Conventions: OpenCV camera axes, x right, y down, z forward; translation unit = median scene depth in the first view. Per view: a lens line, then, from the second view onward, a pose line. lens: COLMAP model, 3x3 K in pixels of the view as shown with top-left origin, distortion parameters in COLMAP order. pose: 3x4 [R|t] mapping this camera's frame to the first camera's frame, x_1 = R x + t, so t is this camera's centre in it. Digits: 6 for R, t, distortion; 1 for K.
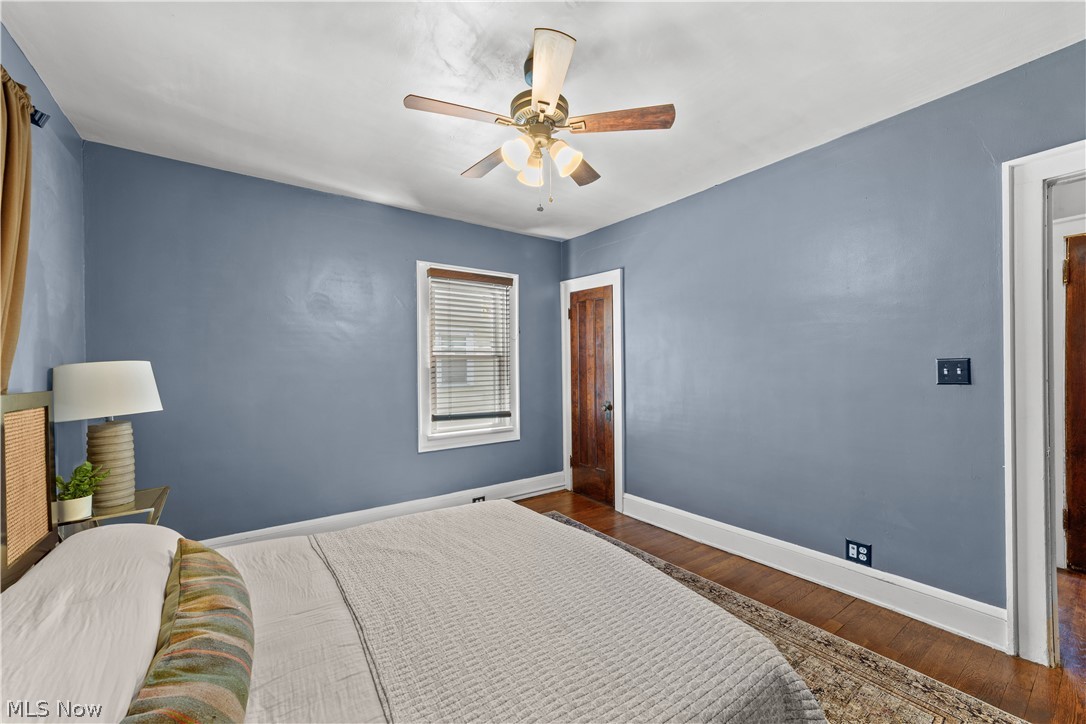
lens RADIAL K [[419.8, 0, 540.9], [0, 419.8, 368.6], [0, 0, 1]] dist [-0.009848, 0.004610]
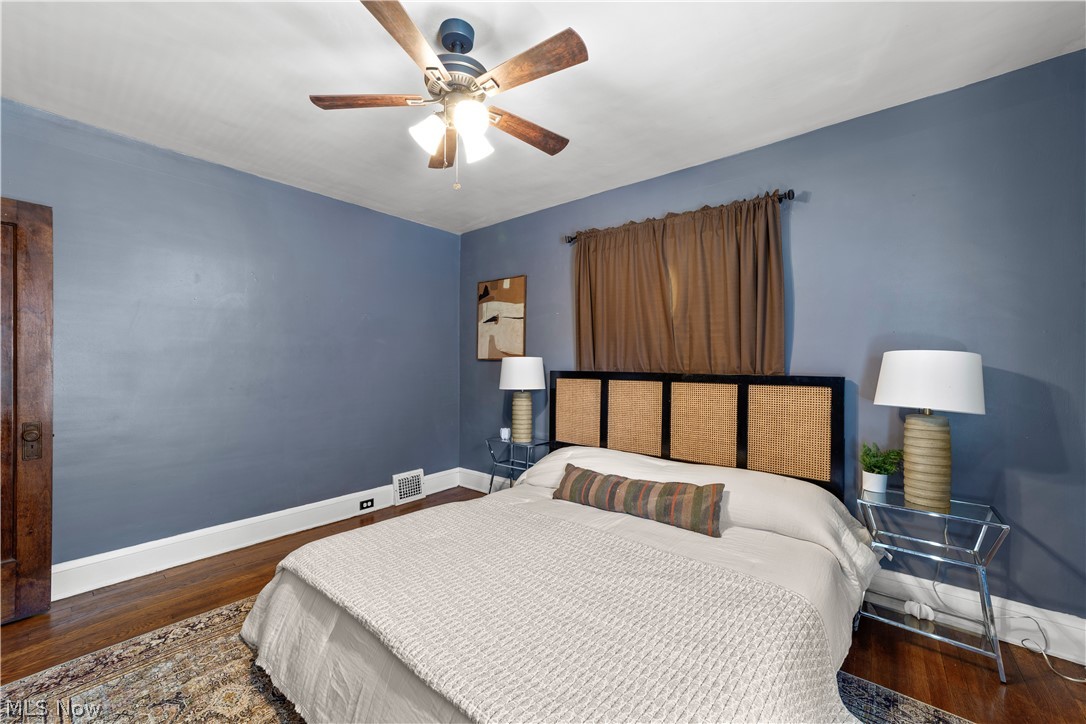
lens RADIAL K [[421.3, 0, 542.5], [0, 421.3, 370.1], [0, 0, 1]] dist [-0.002625, 0.000061]
pose [[-0.968169, 0.010702, -0.250067, 0.023522], [0.007917, 0.999895, 0.012139, 0.004129], [0.250170, 0.009773, -0.968152, 0.992237]]
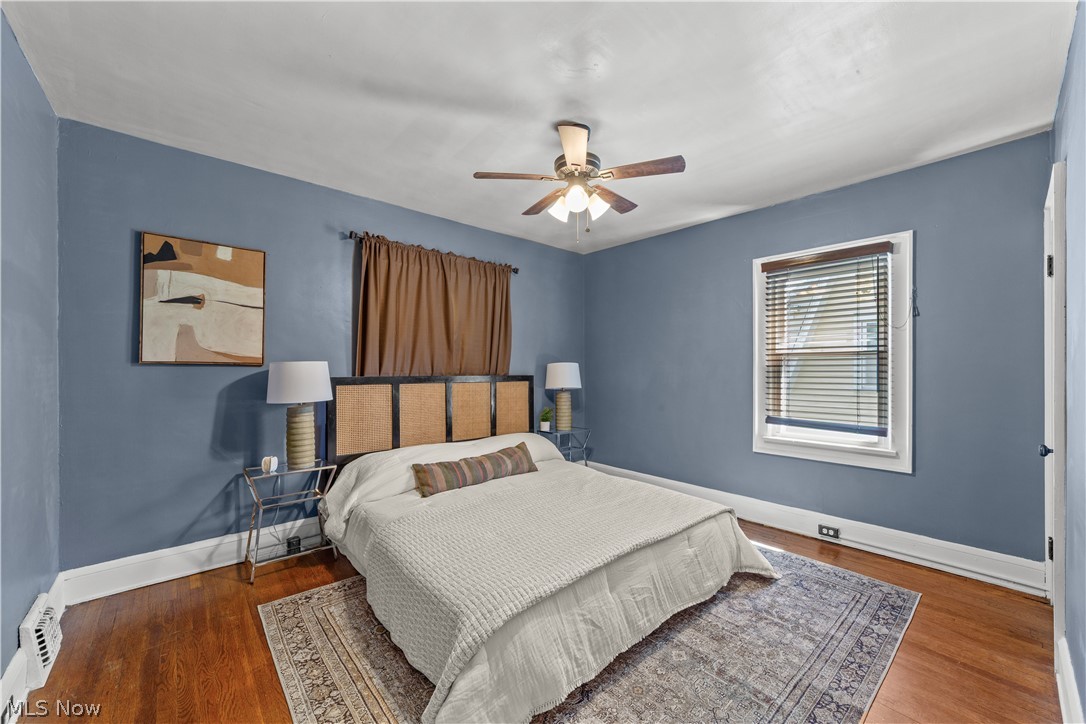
lens RADIAL K [[421.3, 0, 542.5], [0, 421.3, 370.1], [0, 0, 1]] dist [-0.002625, 0.000061]
pose [[0.105415, 0.020695, -0.994213, 0.646145], [-0.000128, 0.999784, 0.020798, -0.014889], [0.994428, -0.002065, 0.105394, 0.389857]]
